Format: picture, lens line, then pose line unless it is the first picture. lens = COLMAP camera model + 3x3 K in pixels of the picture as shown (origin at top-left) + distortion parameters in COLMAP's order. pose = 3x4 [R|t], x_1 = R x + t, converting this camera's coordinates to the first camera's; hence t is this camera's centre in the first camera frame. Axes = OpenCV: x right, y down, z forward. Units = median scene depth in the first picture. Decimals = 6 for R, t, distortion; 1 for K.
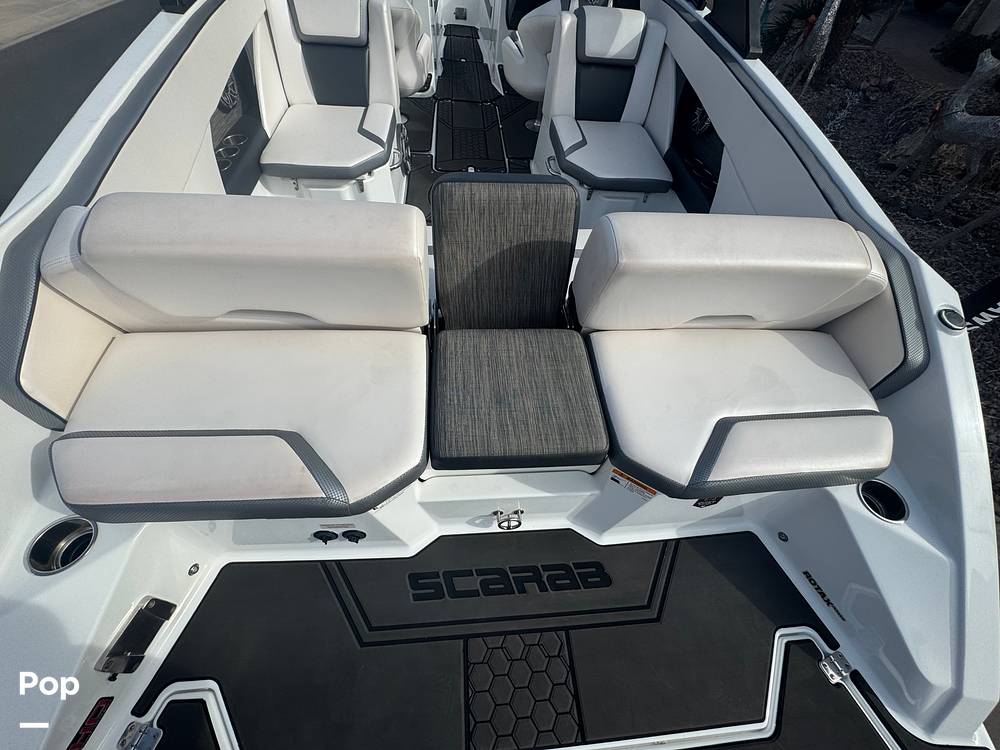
lens RADIAL K [[400.5, 0, 497.2], [0, 400.5, 376.5], [0, 0, 1]] dist [-0.005595, 0.000697]
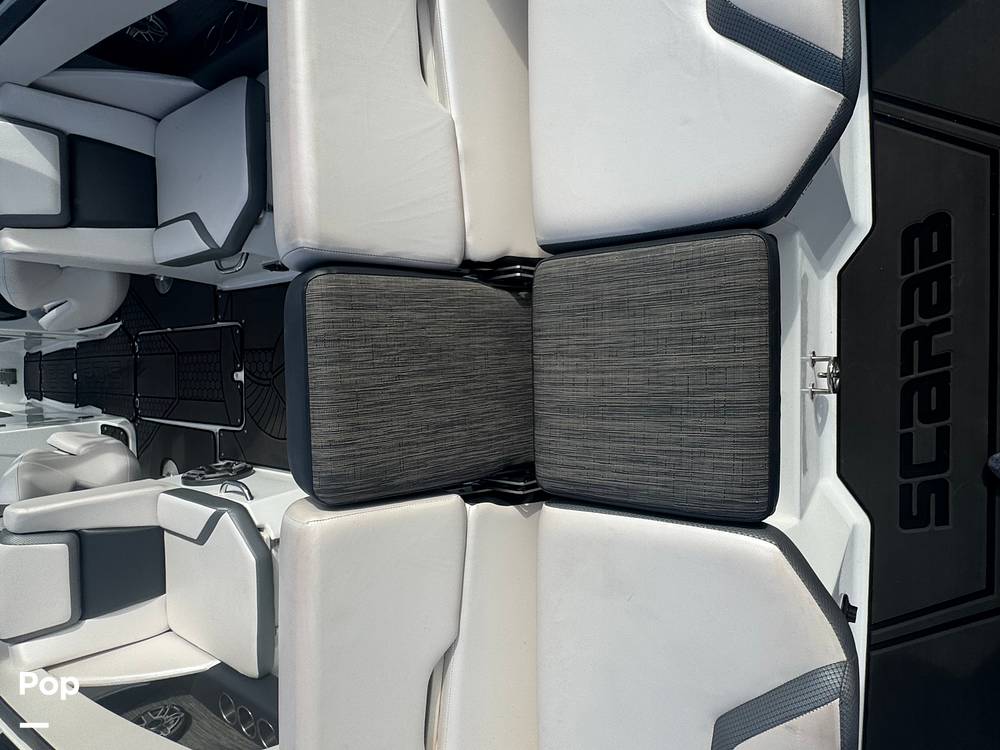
lens RADIAL K [[536.6, 0, 500.8], [0, 536.6, 376.1], [0, 0, 1]] dist [-0.006533, 0.001091]
pose [[0.002243, -0.991797, -0.127802, 0.139428], [0.999852, 0.000043, 0.017216, -0.184028], [-0.017069, -0.127822, 0.991650, 0.157835]]
